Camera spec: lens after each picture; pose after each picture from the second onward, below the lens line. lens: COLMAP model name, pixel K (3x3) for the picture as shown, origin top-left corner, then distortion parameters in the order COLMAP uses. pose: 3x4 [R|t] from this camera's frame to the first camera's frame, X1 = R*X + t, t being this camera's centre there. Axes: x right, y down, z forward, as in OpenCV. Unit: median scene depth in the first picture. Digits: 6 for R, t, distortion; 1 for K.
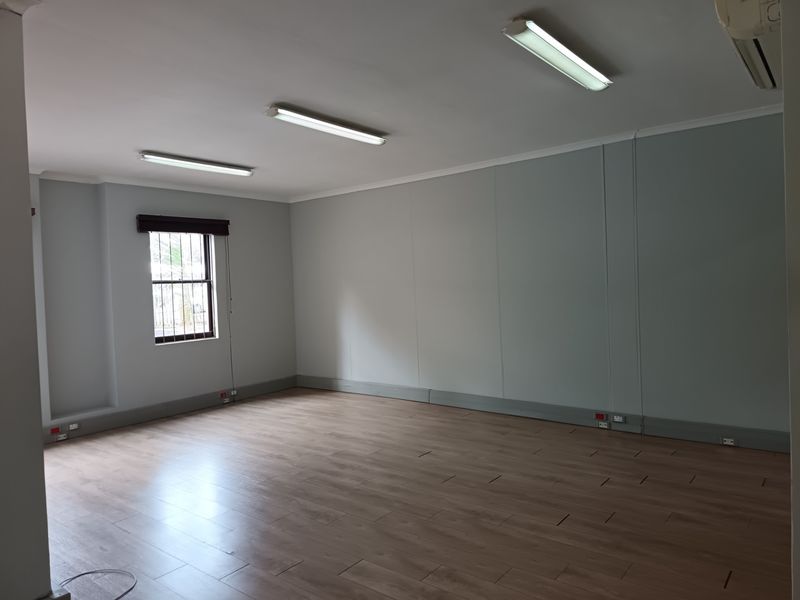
lens RADIAL K [[554.6, 0, 400.3], [0, 554.6, 295.1], [0, 0, 1]] dist [0.043173, -0.037705]
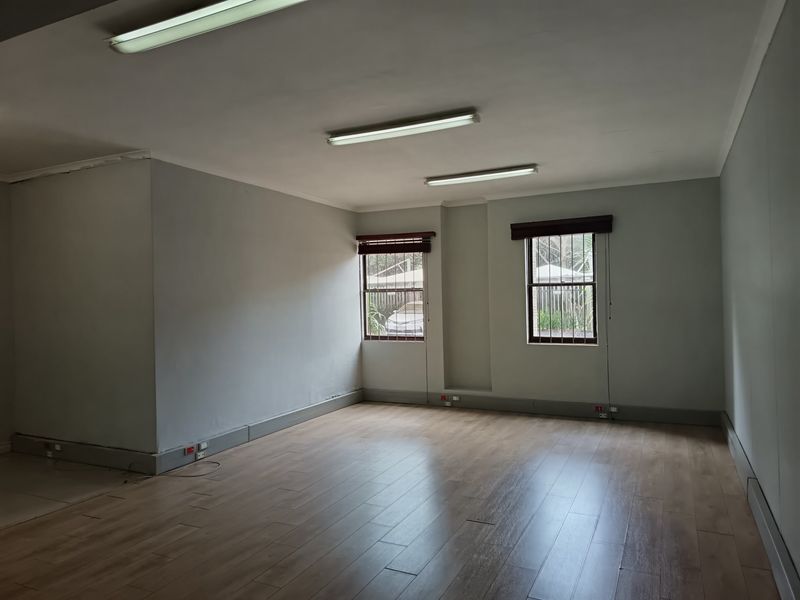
lens RADIAL K [[554.6, 0, 400.3], [0, 554.6, 295.1], [0, 0, 1]] dist [0.043173, -0.037705]
pose [[0.220513, 0.030394, -0.974910, 0.601700], [-0.014898, 0.999503, 0.027791, -0.032743], [0.975270, 0.008396, 0.220856, 0.584307]]
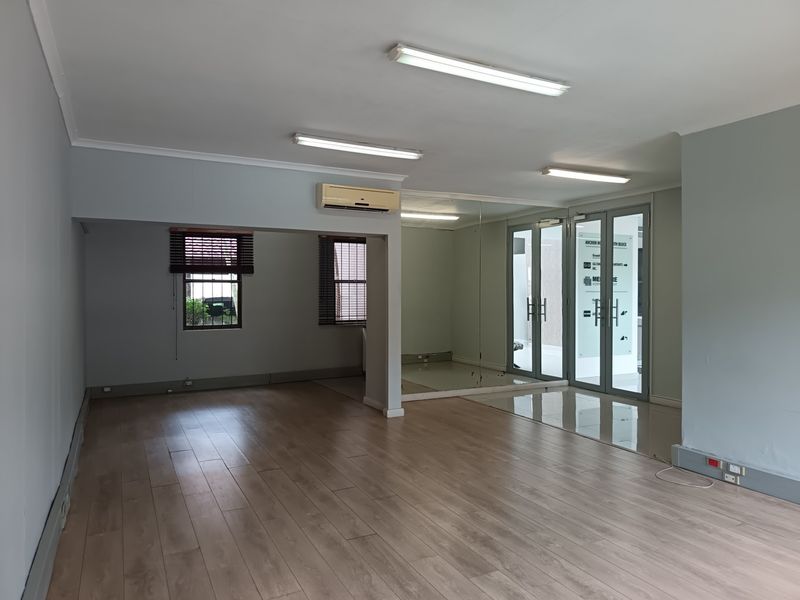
lens RADIAL K [[554.6, 0, 400.3], [0, 554.6, 295.1], [0, 0, 1]] dist [0.043173, -0.037705]
pose [[-0.908344, 0.036179, 0.416655, -0.237694], [0.047957, 0.998690, 0.017833, -0.016339], [-0.415464, 0.036180, -0.908890, 1.282888]]
